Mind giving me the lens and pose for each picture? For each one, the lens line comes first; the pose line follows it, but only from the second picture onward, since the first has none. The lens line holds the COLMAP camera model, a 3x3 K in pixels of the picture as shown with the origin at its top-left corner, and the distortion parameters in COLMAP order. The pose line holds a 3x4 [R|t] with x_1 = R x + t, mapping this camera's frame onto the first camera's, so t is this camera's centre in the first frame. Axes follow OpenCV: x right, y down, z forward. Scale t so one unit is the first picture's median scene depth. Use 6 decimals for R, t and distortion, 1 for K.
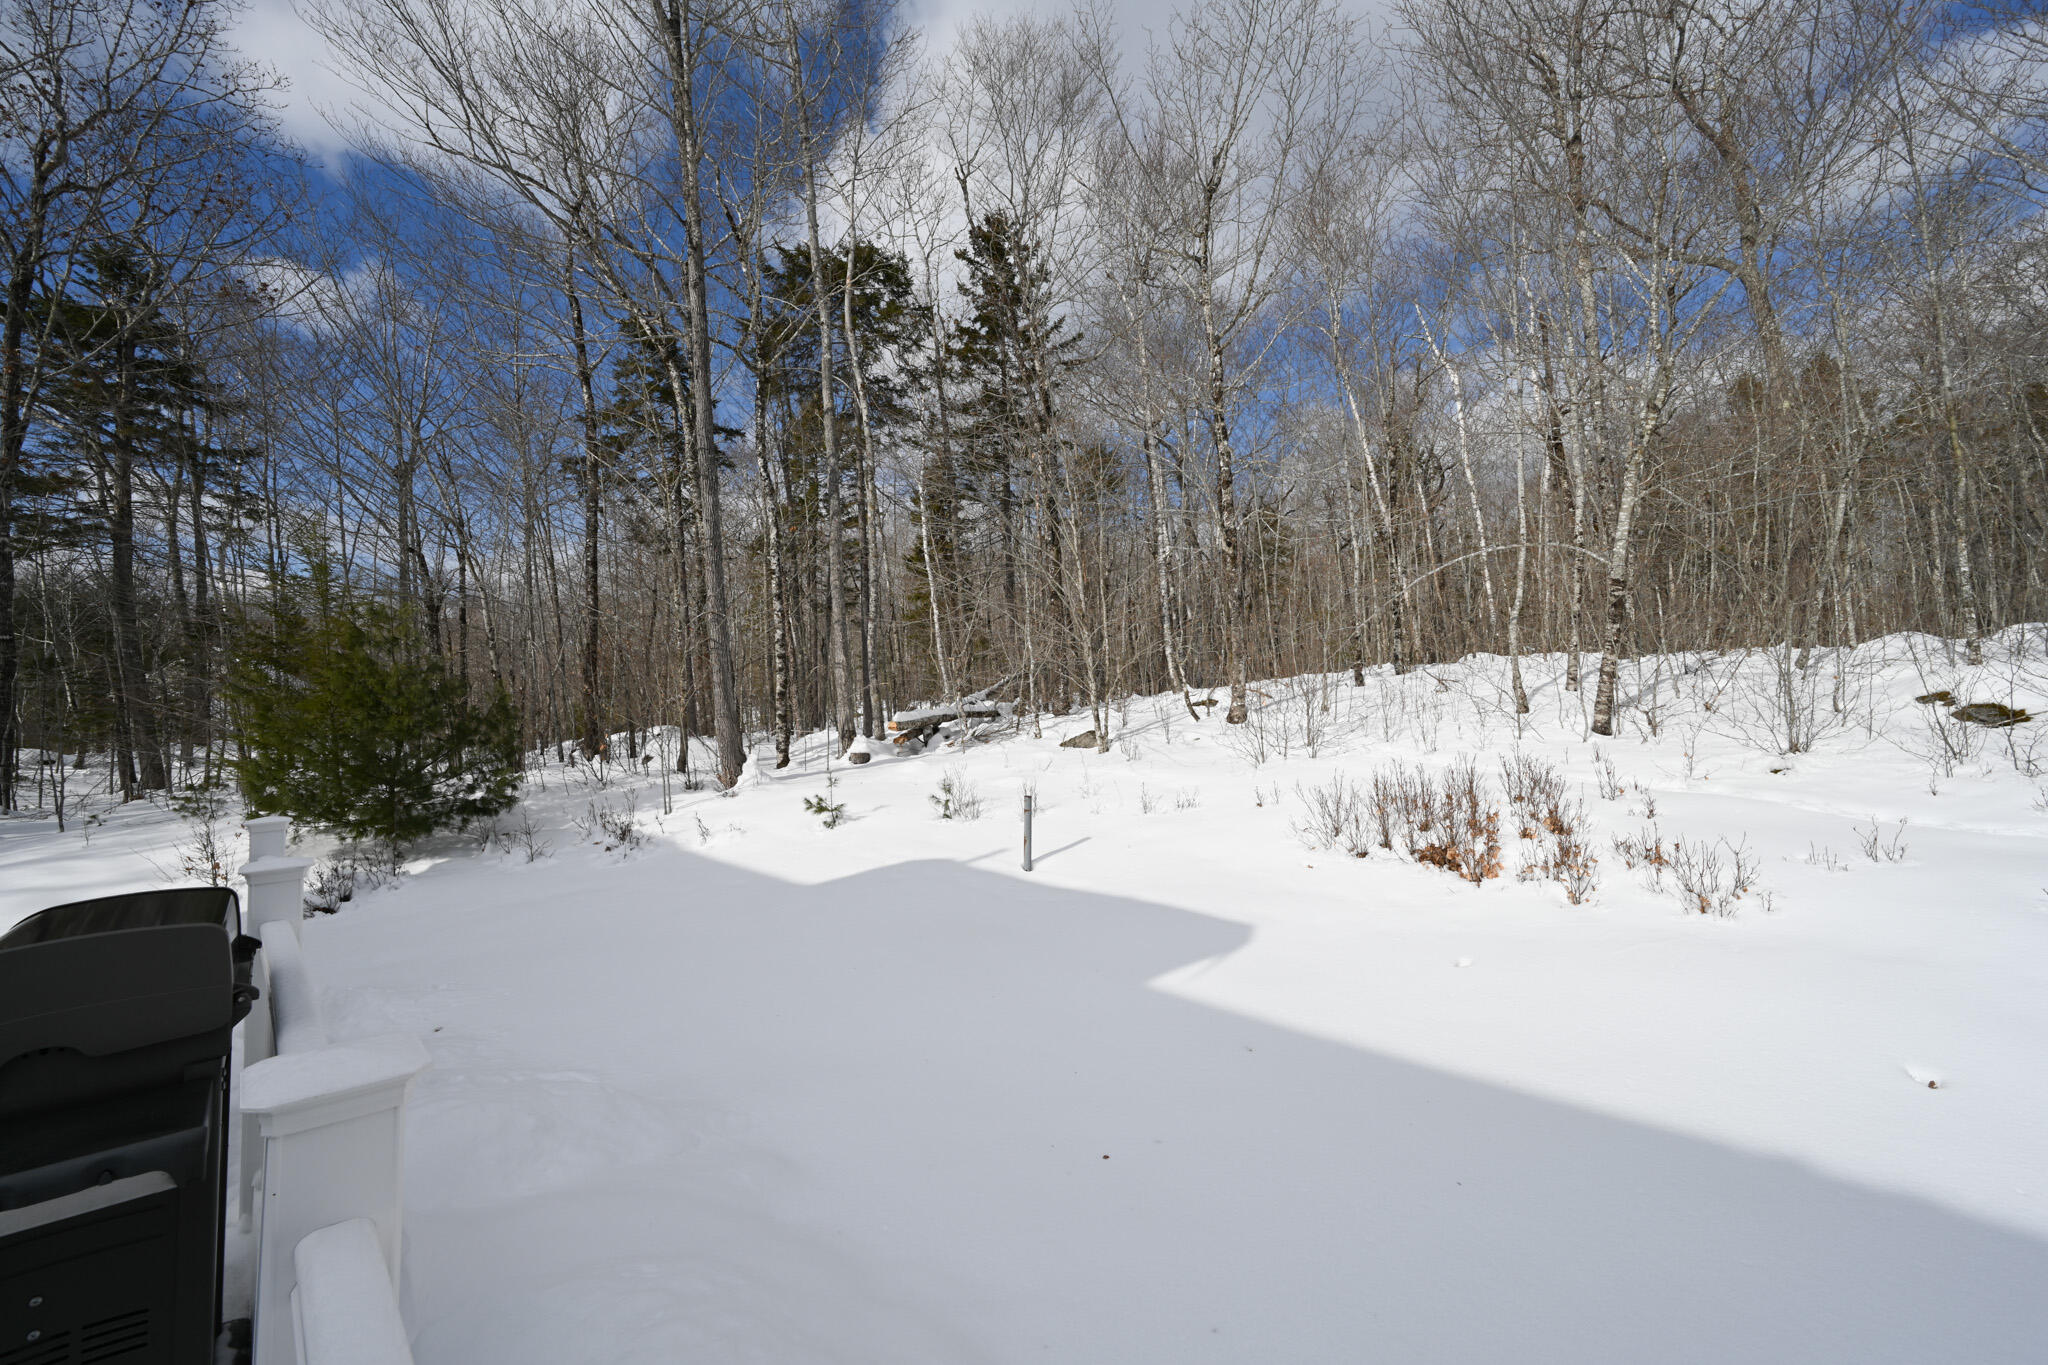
lens RADIAL K [[801.6, 0, 1018.3], [0, 801.6, 689.9], [0, 0, 1]] dist [0.000554, 0.000450]
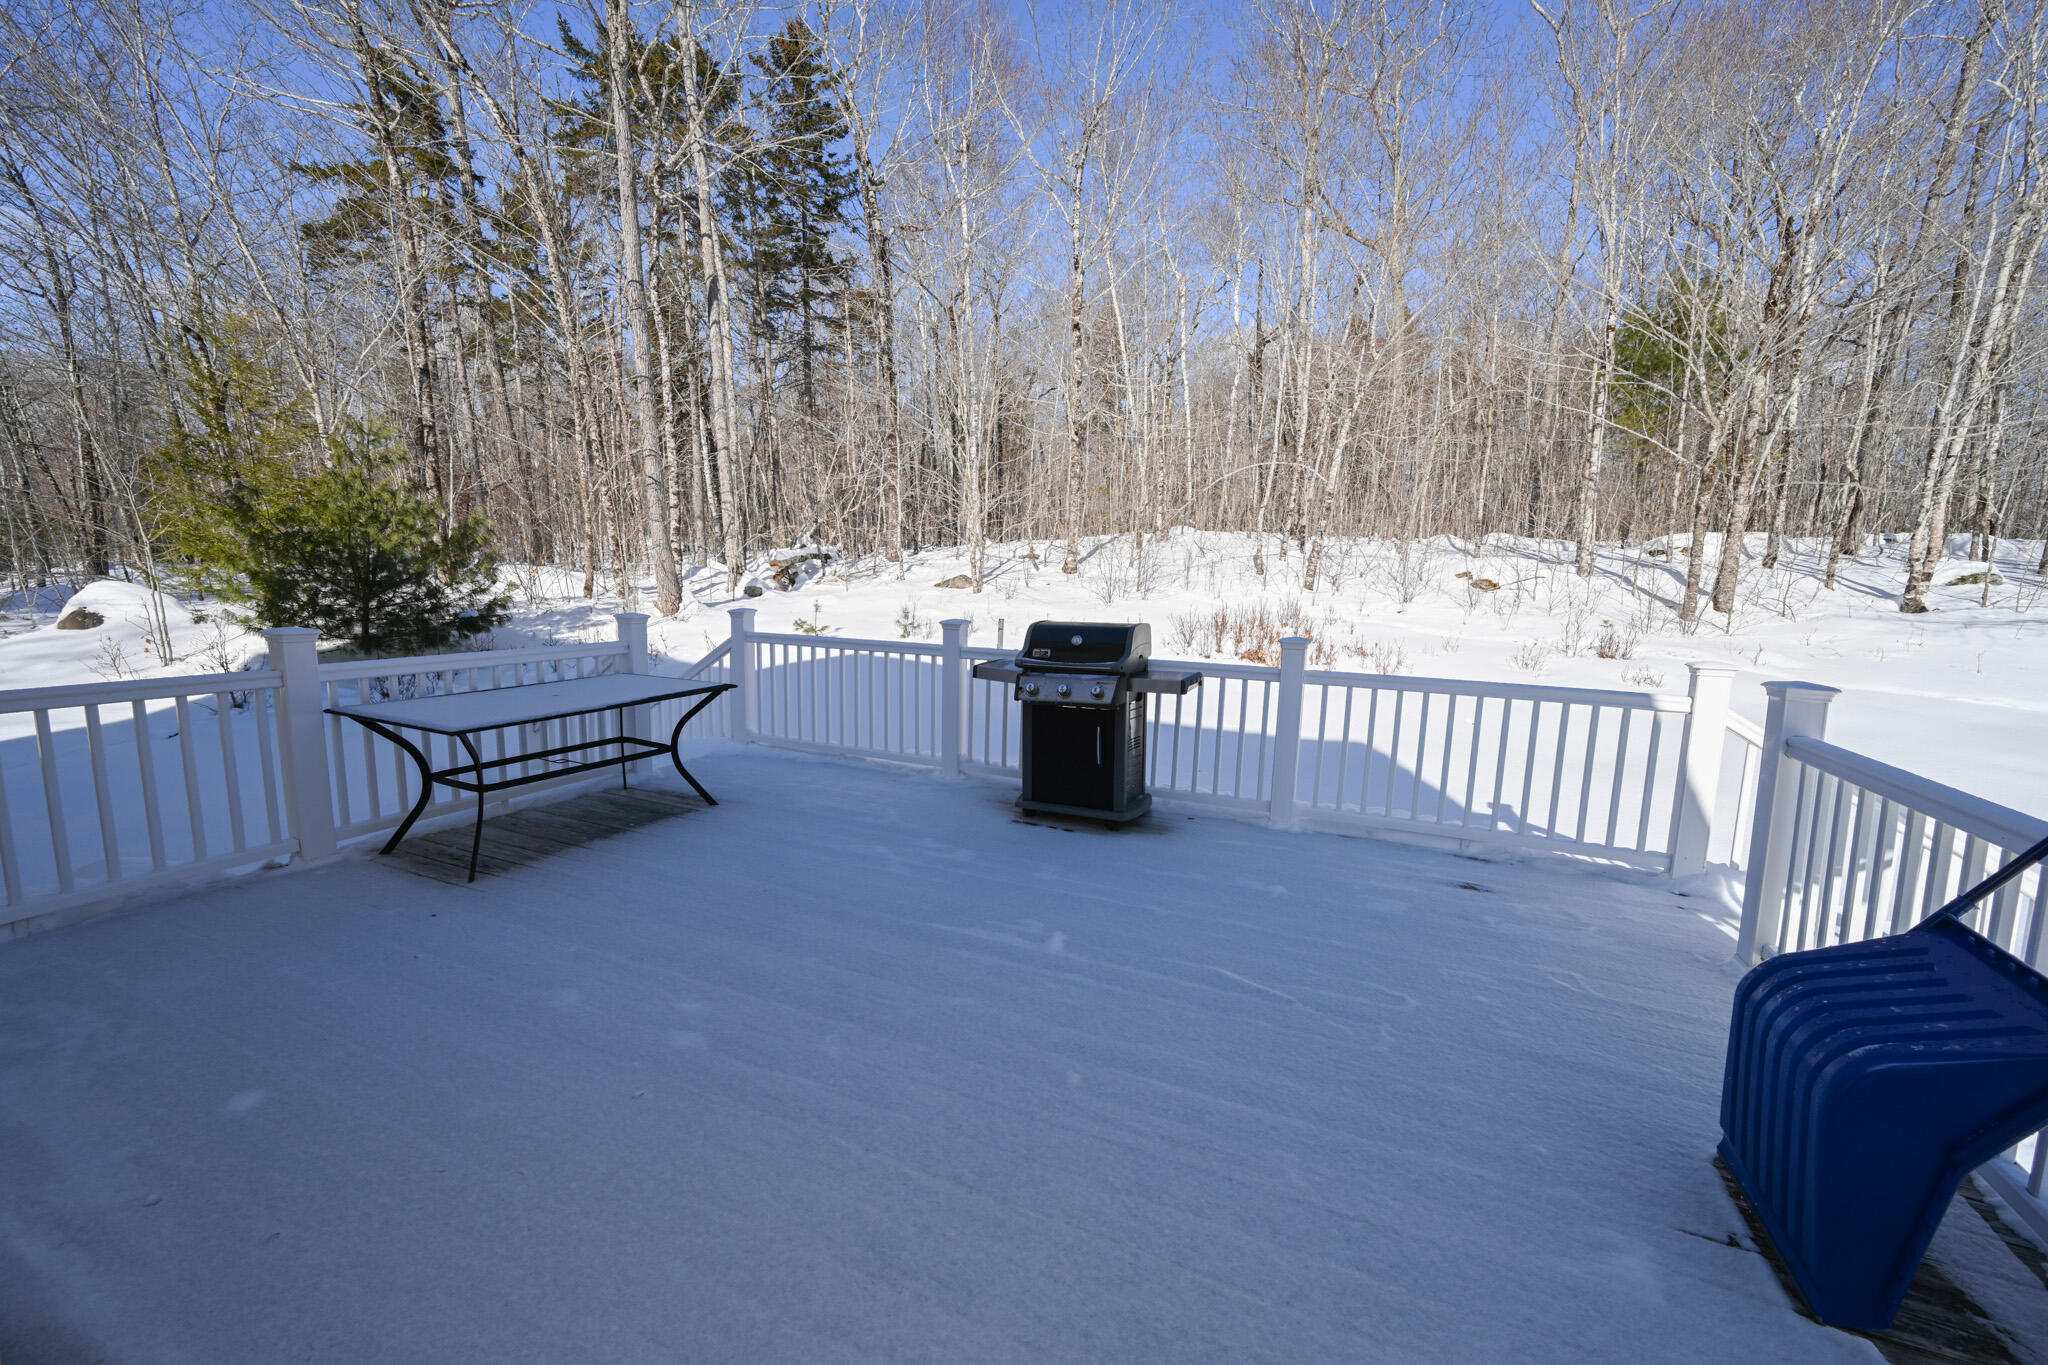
lens RADIAL K [[801.6, 0, 1021.0], [0, 801.6, 684.5], [0, 0, 1]] dist [0.000554, 0.000450]
pose [[0.921879, -0.012278, 0.387283, -1.384440], [-0.057291, 0.984193, 0.167577, 0.020872], [-0.383219, -0.176674, 0.906604, -0.869248]]
